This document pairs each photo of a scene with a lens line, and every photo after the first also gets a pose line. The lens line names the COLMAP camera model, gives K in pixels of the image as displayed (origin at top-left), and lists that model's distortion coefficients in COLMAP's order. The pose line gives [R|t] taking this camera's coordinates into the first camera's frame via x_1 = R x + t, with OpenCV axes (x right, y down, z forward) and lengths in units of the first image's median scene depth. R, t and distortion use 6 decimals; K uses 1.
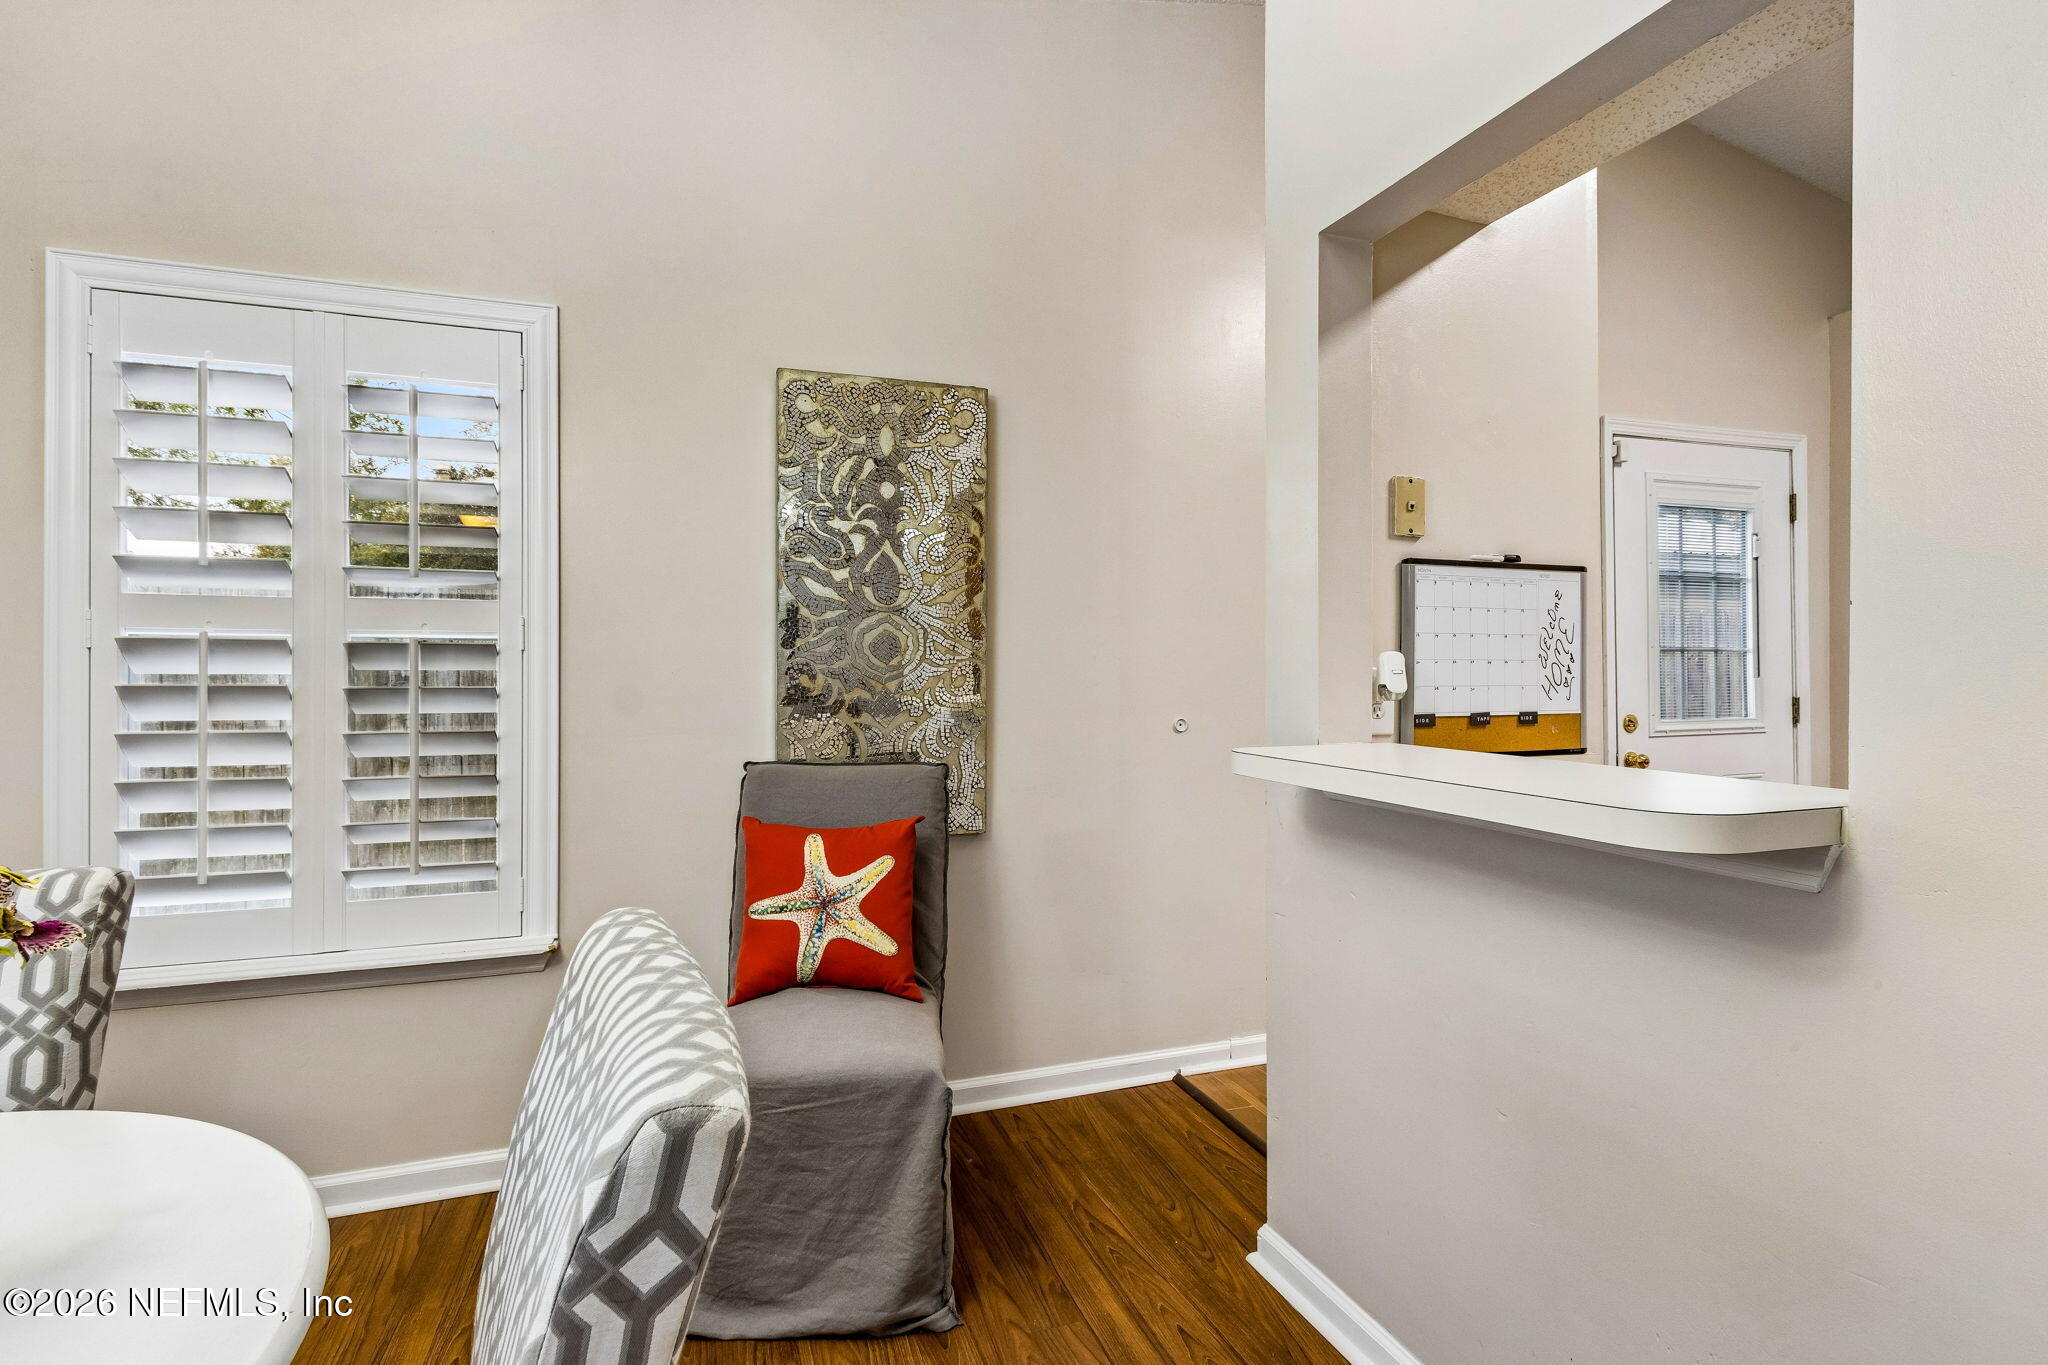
lens RADIAL K [[969.6, 0, 1020.9], [0, 969.6, 670.8], [0, 0, 1]] dist [0.003080, 0.000317]
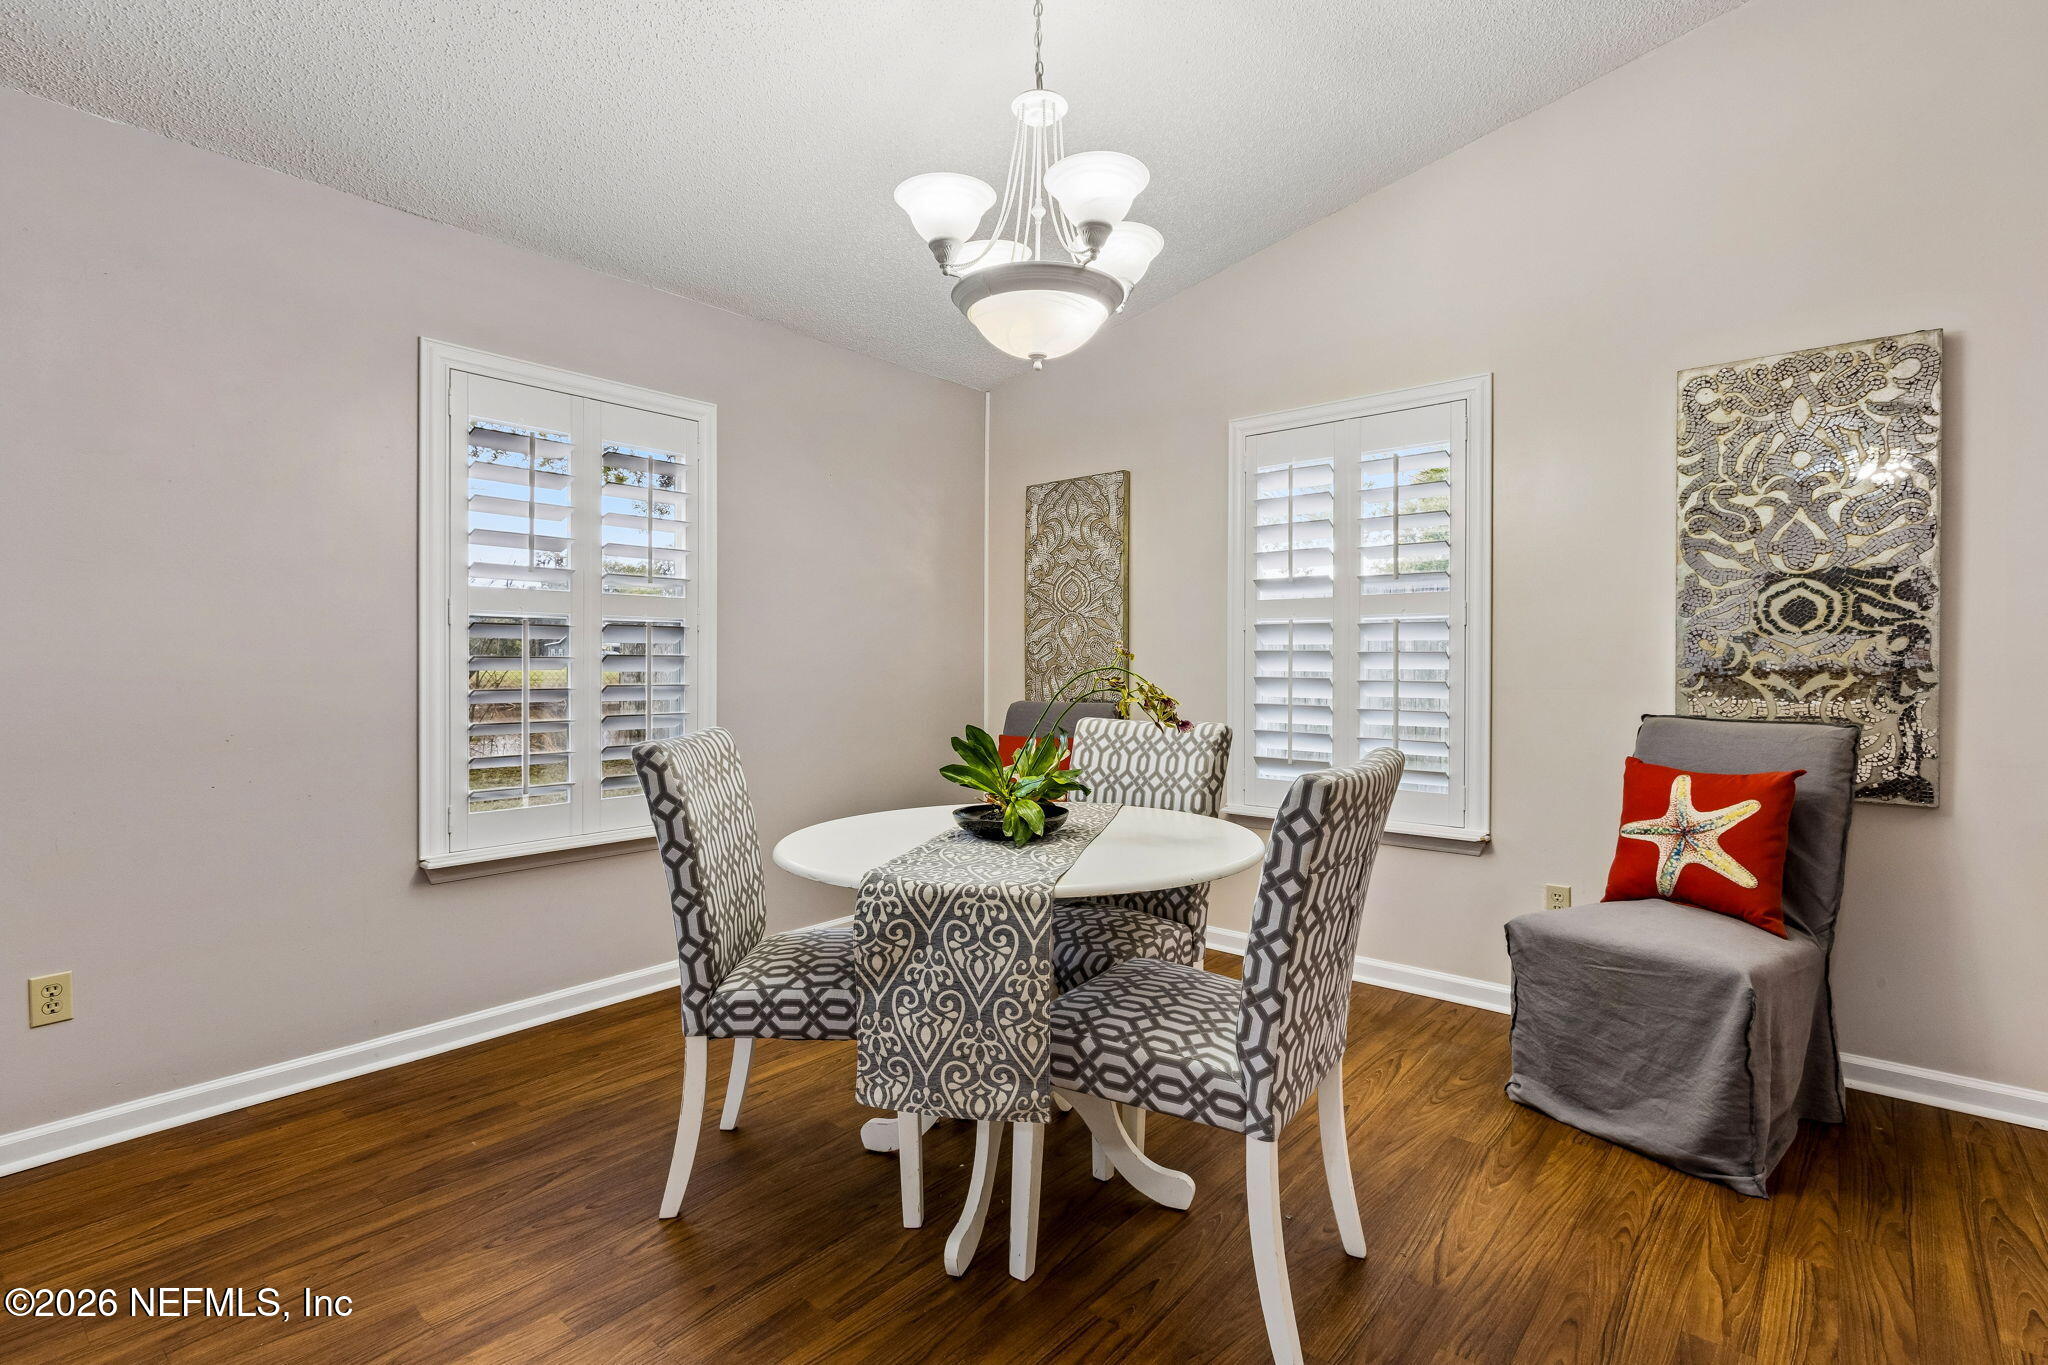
lens RADIAL K [[969.6, 0, 1020.9], [0, 969.6, 670.8], [0, 0, 1]] dist [0.003080, 0.000317]
pose [[0.498575, 0.008802, -0.866802, 0.411235], [0.002675, 0.999928, 0.011692, 0.028409], [0.866843, -0.008149, 0.498515, -0.277930]]
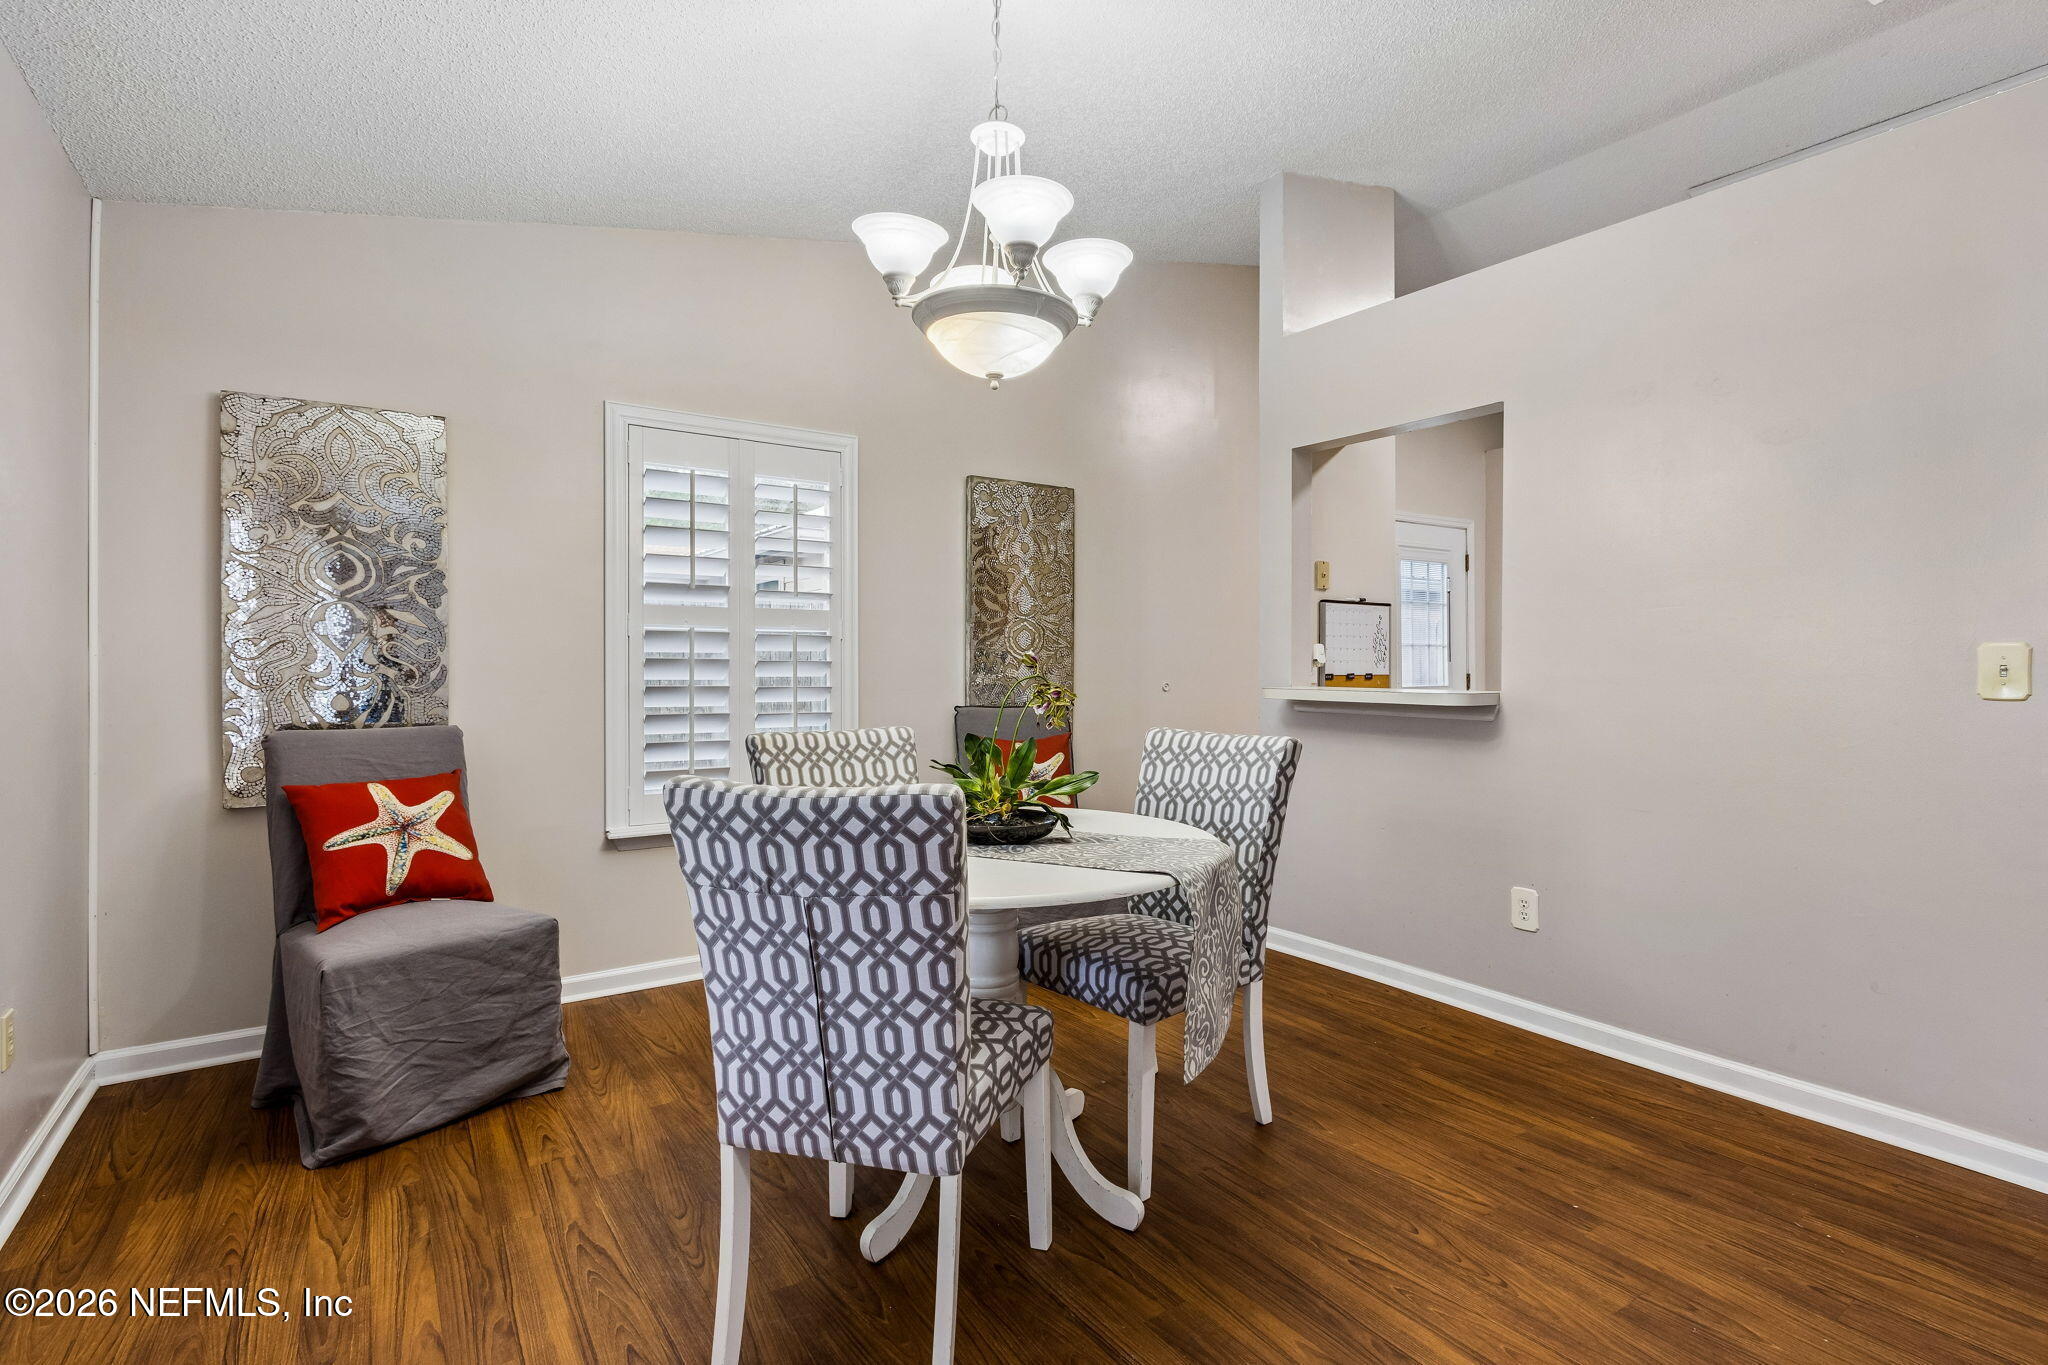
lens RADIAL K [[969.6, 0, 1020.9], [0, 969.6, 670.8], [0, 0, 1]] dist [0.003080, 0.000317]
pose [[0.966875, 0.000482, 0.255249, -0.690653], [-0.002002, 0.999982, 0.005693, 0.024919], [-0.255242, -0.006015, 0.966858, -0.779062]]
